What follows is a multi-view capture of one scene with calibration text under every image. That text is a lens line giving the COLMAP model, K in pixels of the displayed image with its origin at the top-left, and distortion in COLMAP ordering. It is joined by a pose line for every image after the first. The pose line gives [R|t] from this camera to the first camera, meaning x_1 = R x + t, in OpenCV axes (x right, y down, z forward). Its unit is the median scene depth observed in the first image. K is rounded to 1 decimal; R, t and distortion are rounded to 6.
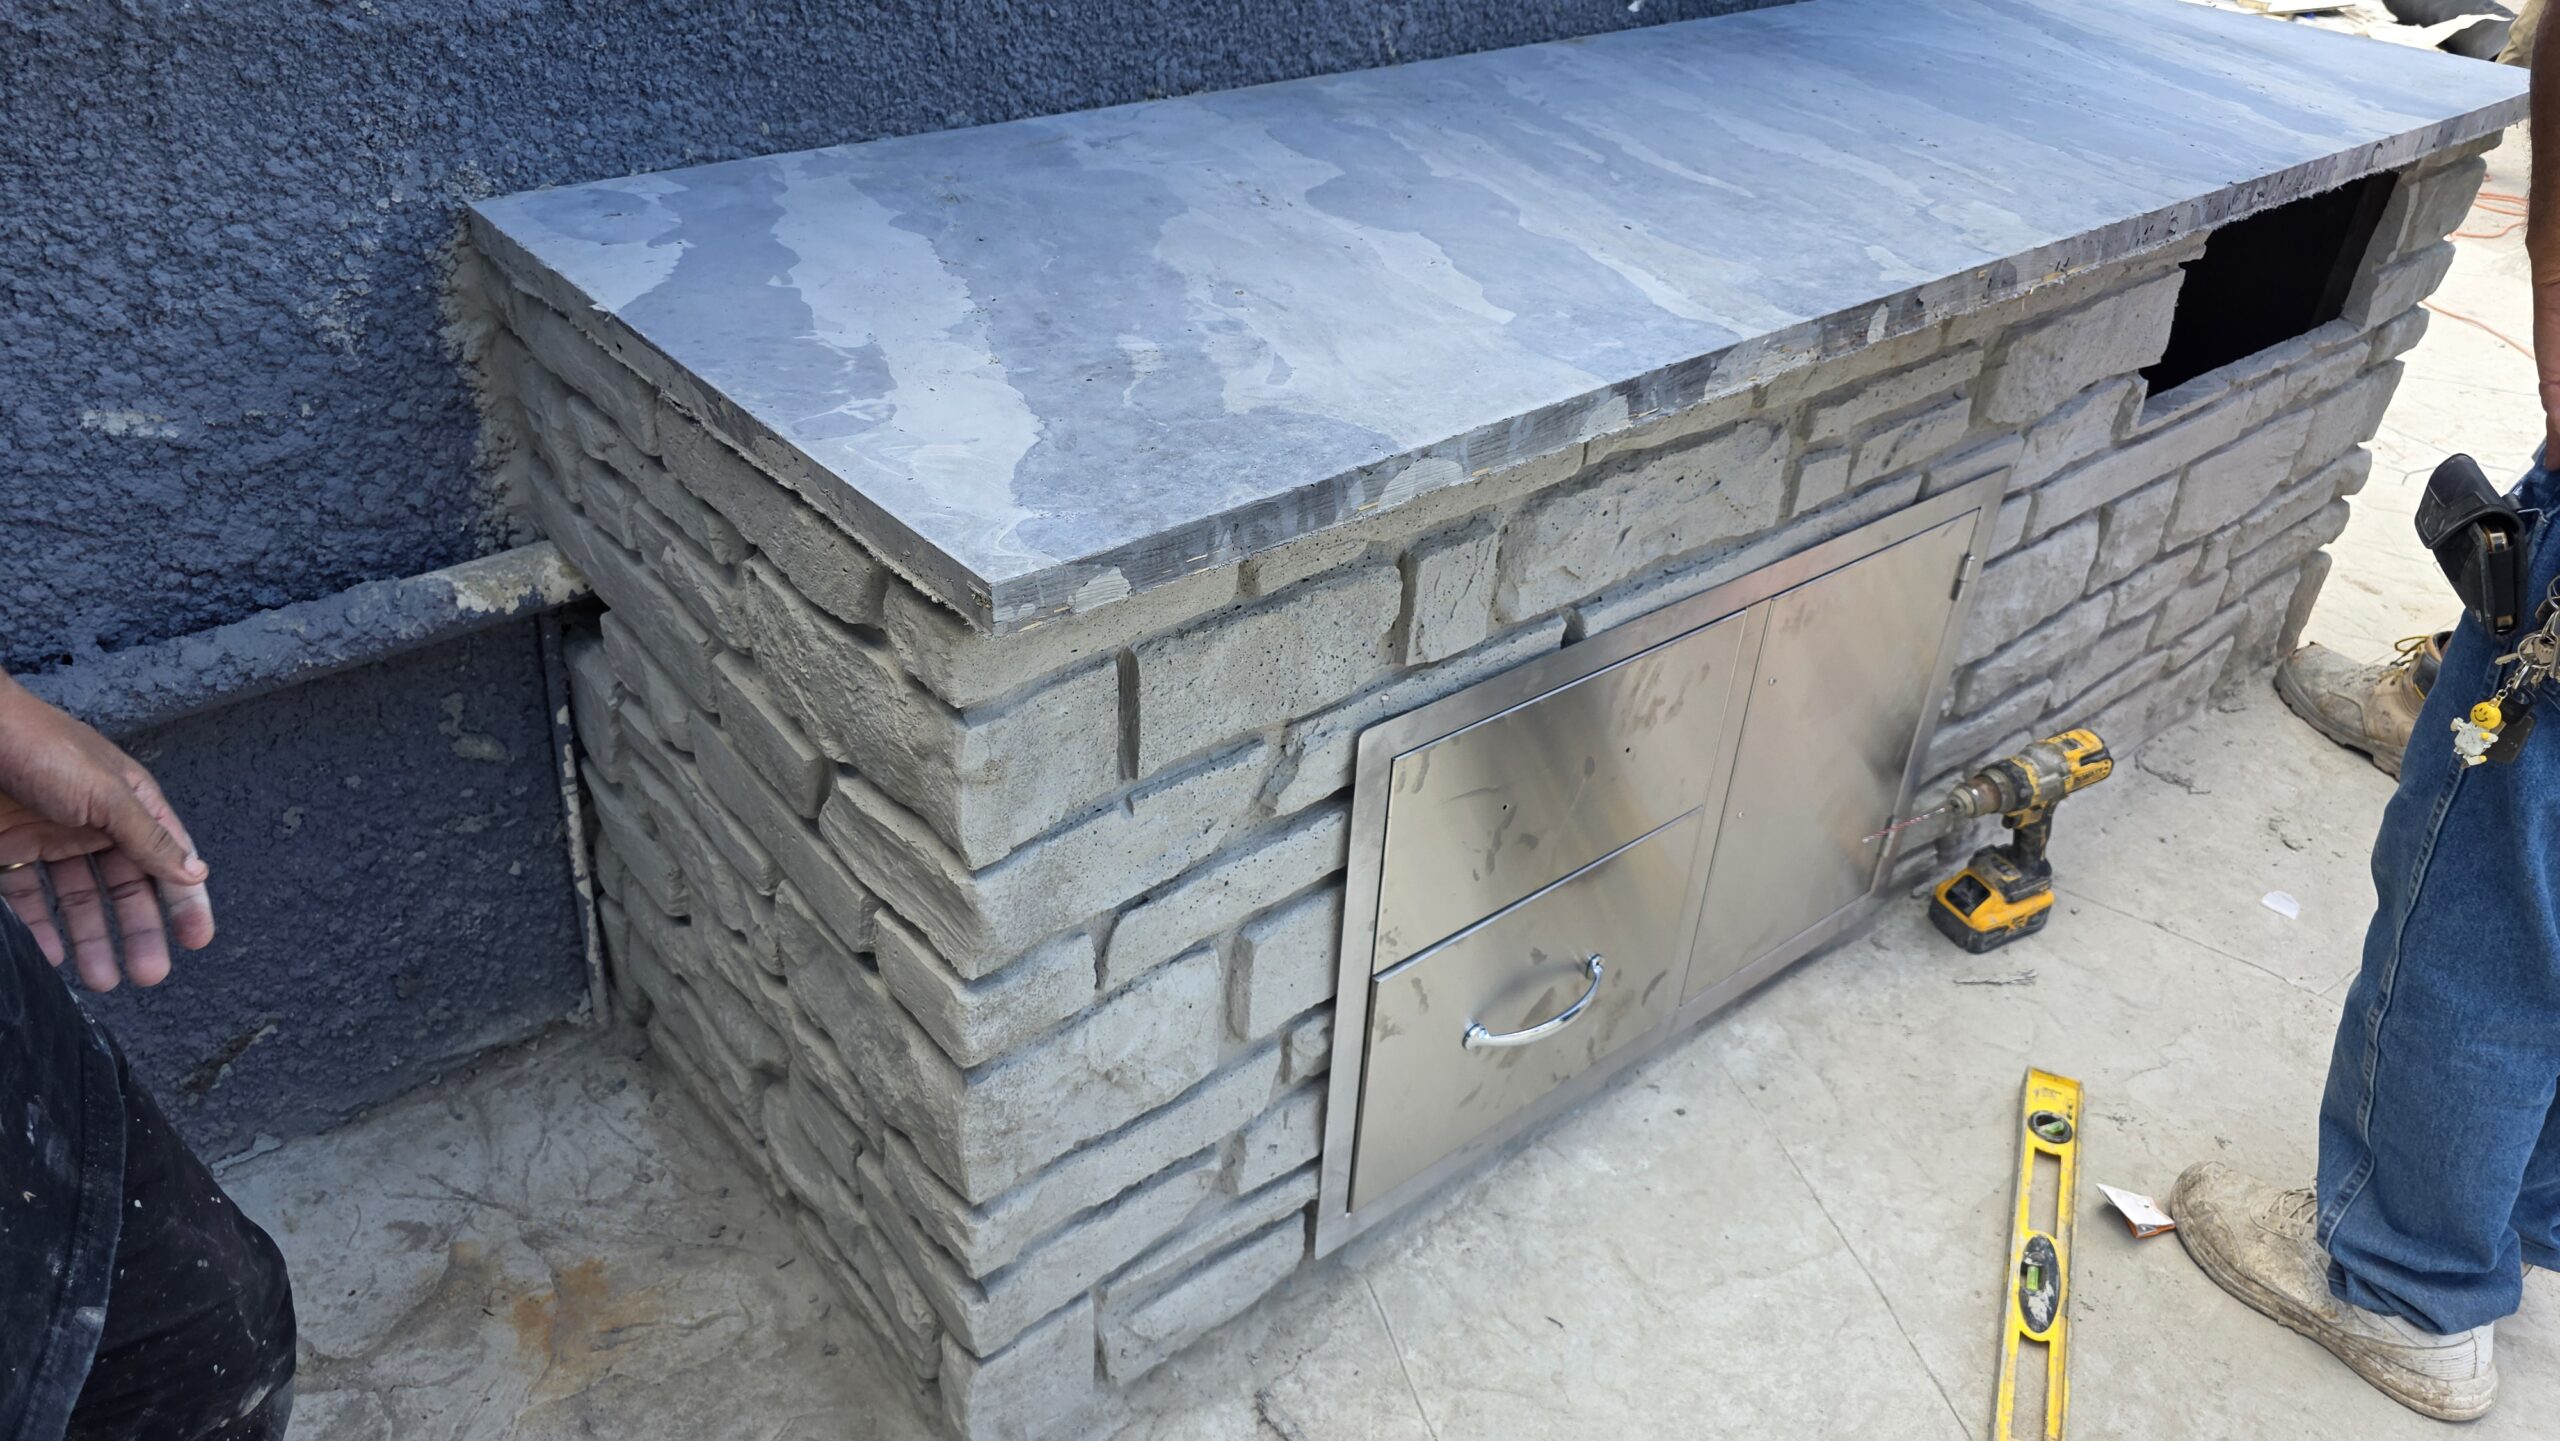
lens RADIAL K [[1765.6, 0, 1276.8], [0, 1765.6, 719.2], [0, 0, 1]] dist [0.036046, -0.007012]
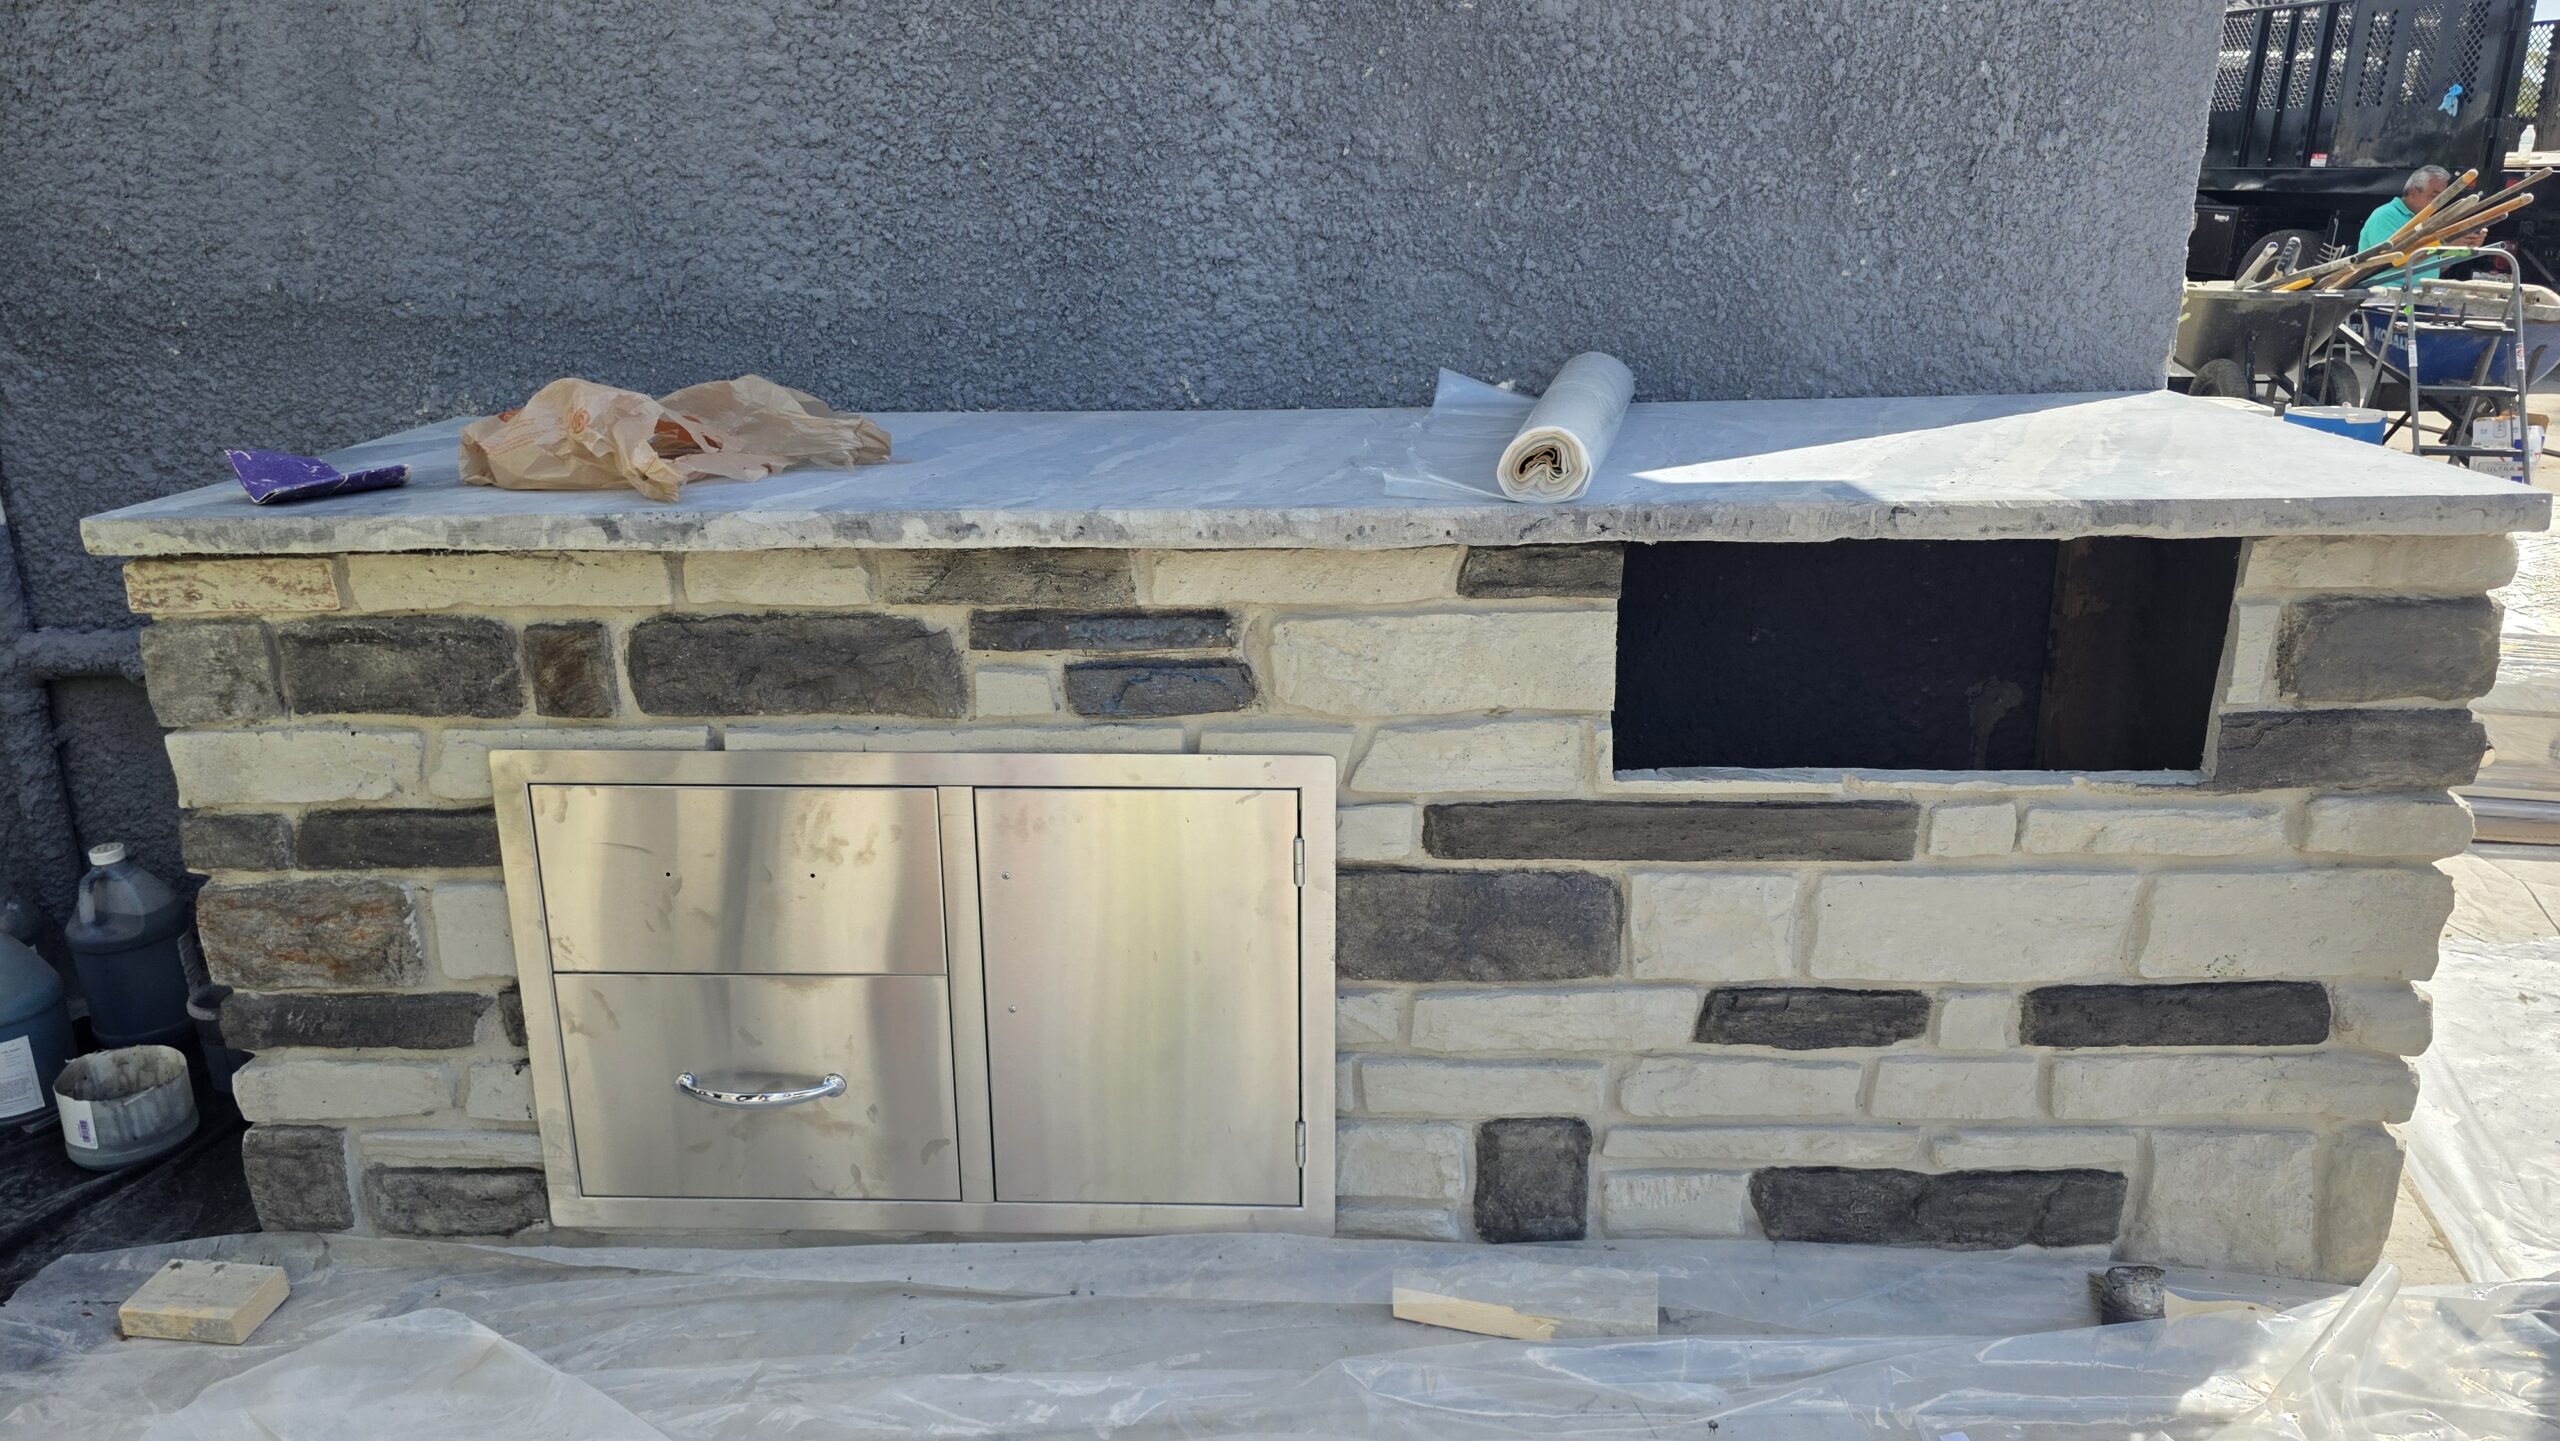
lens RADIAL K [[1765.6, 0, 1294.1], [0, 1765.6, 736.0], [0, 0, 1]] dist [0.036046, -0.007012]
pose [[0.740769, 0.137474, -0.657542, 1.152798], [-0.317576, 0.934213, -0.162454, 0.022066], [0.591951, 0.329160, 0.735695, 0.262935]]
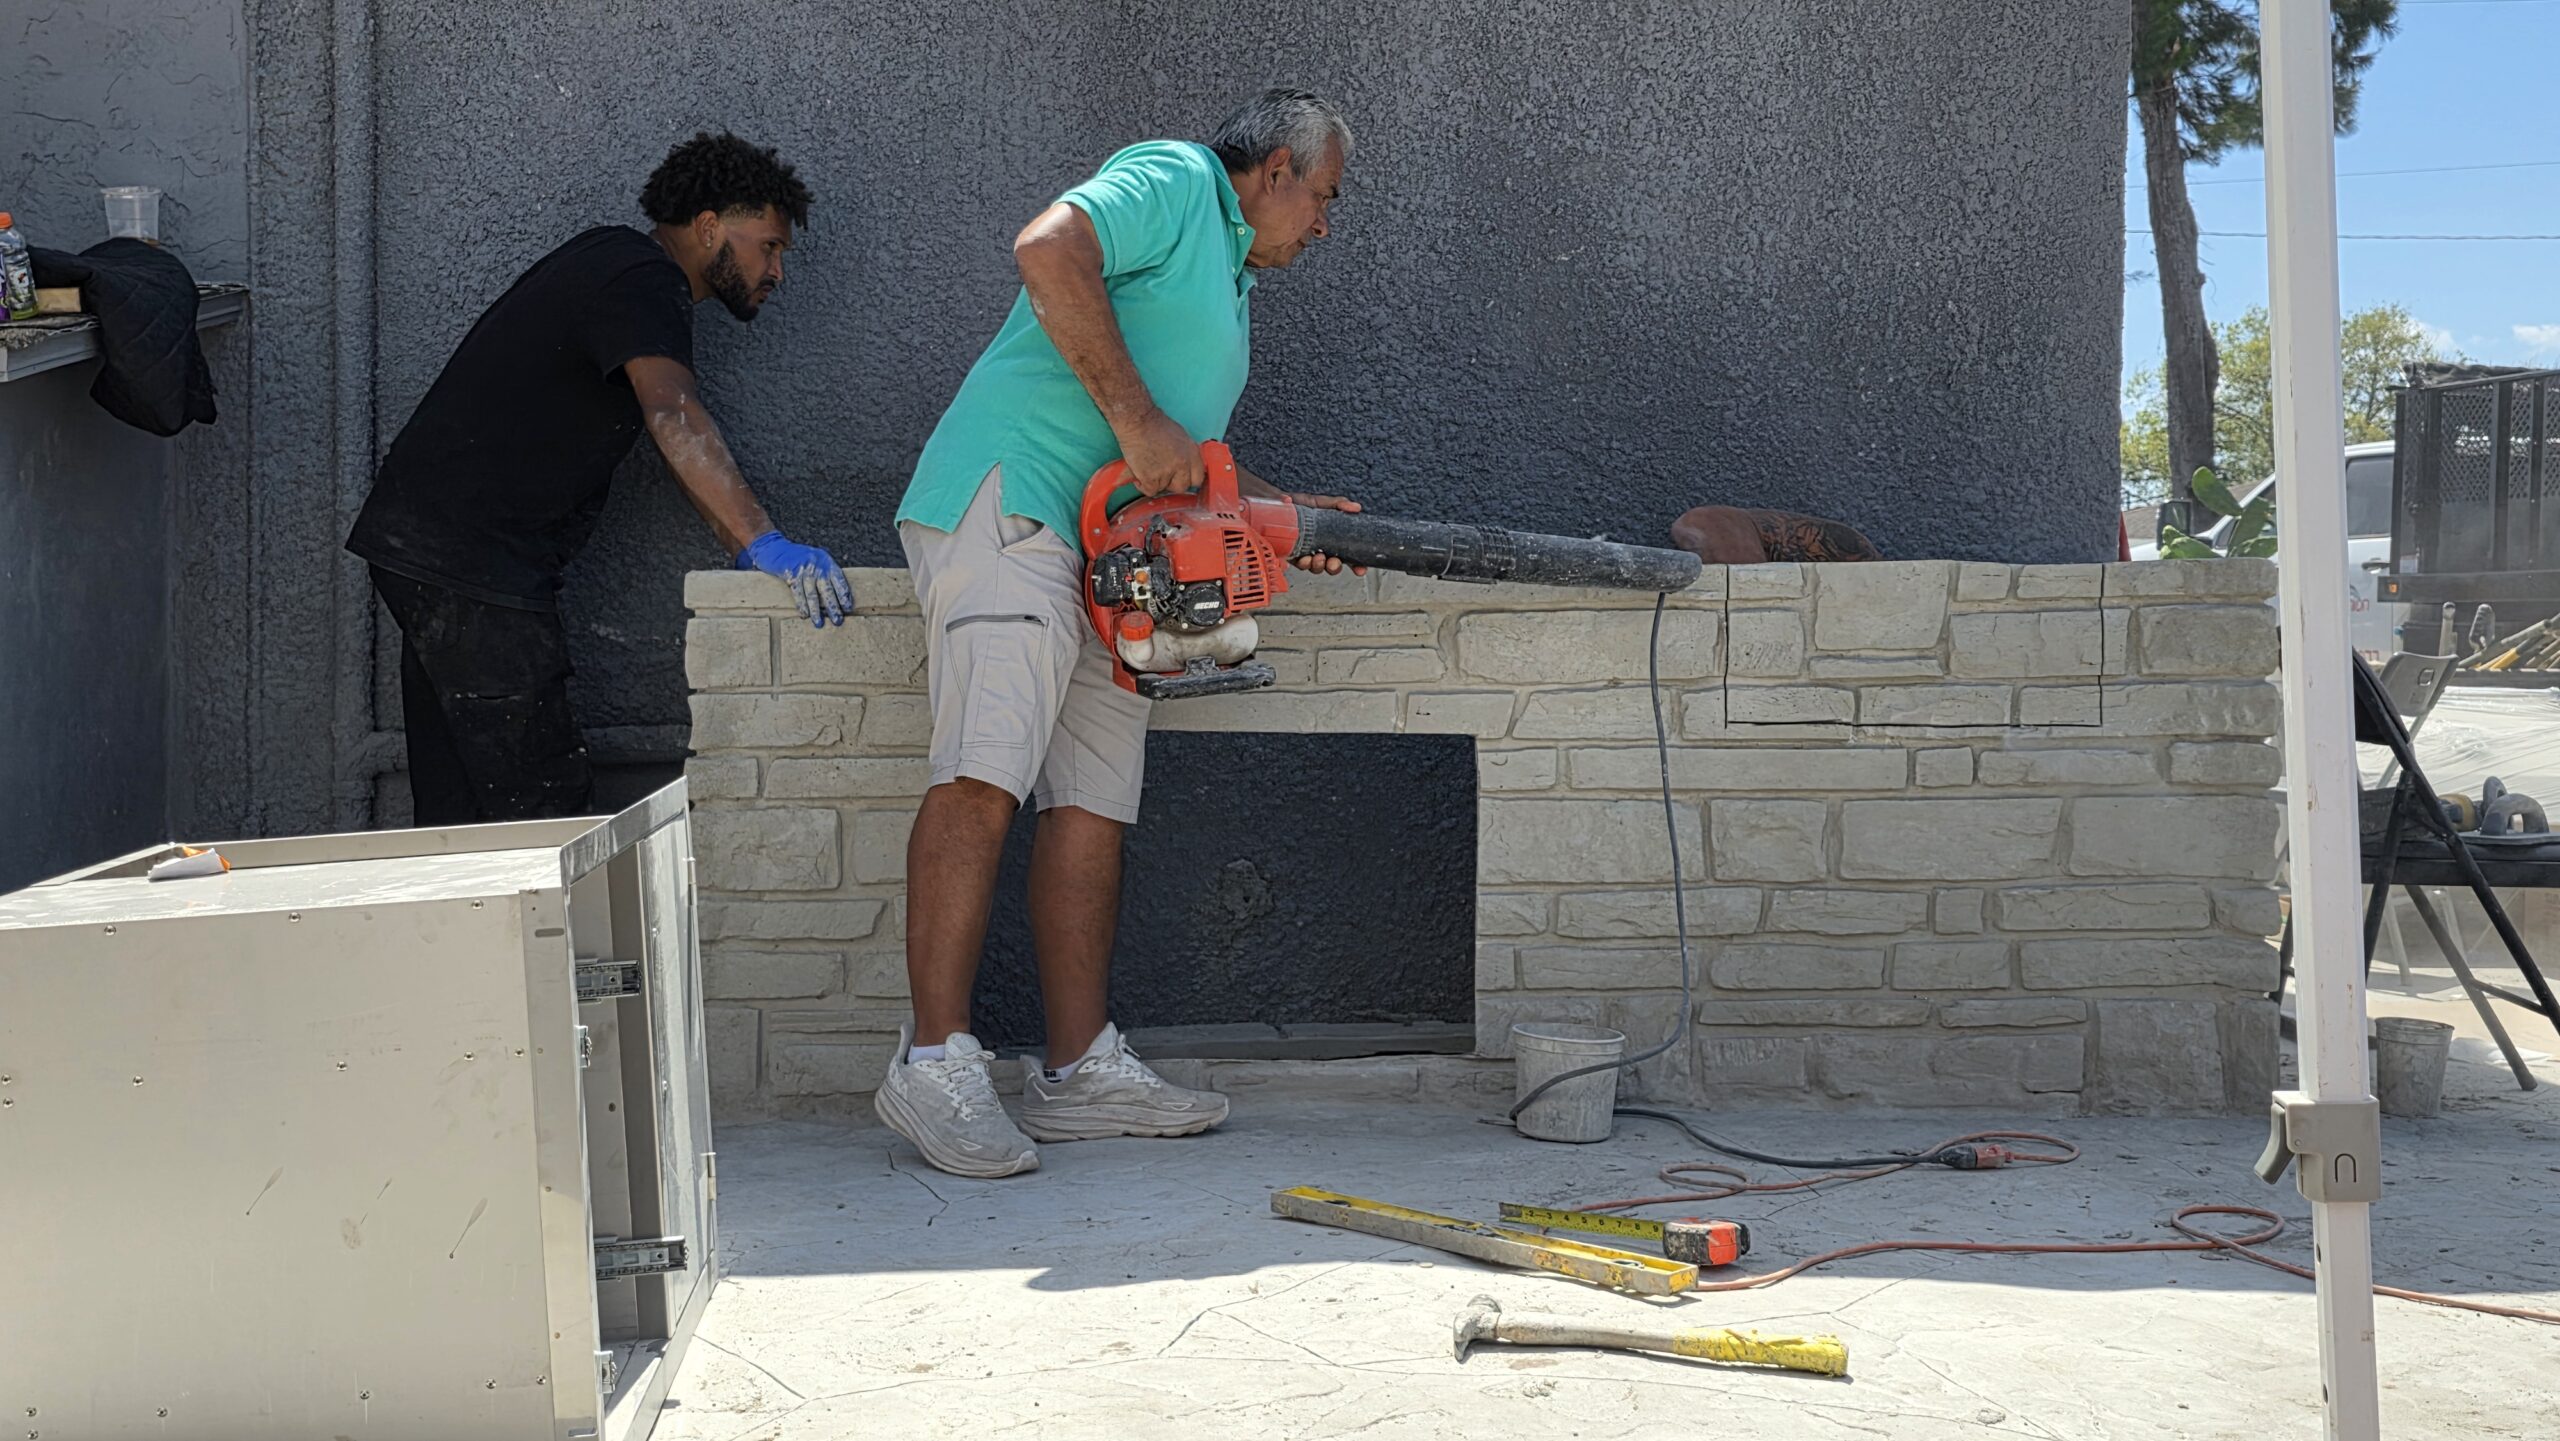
lens RADIAL K [[2882.6, 0, 1278.0], [0, 2882.6, 718.8], [0, 0, 1]] dist [0.132901, 0.000000]
pose [[0.763192, -0.047834, -0.644398, 1.970152], [-0.310043, 0.847854, -0.430136, 1.033063], [0.566931, 0.528068, 0.632245, -0.662476]]
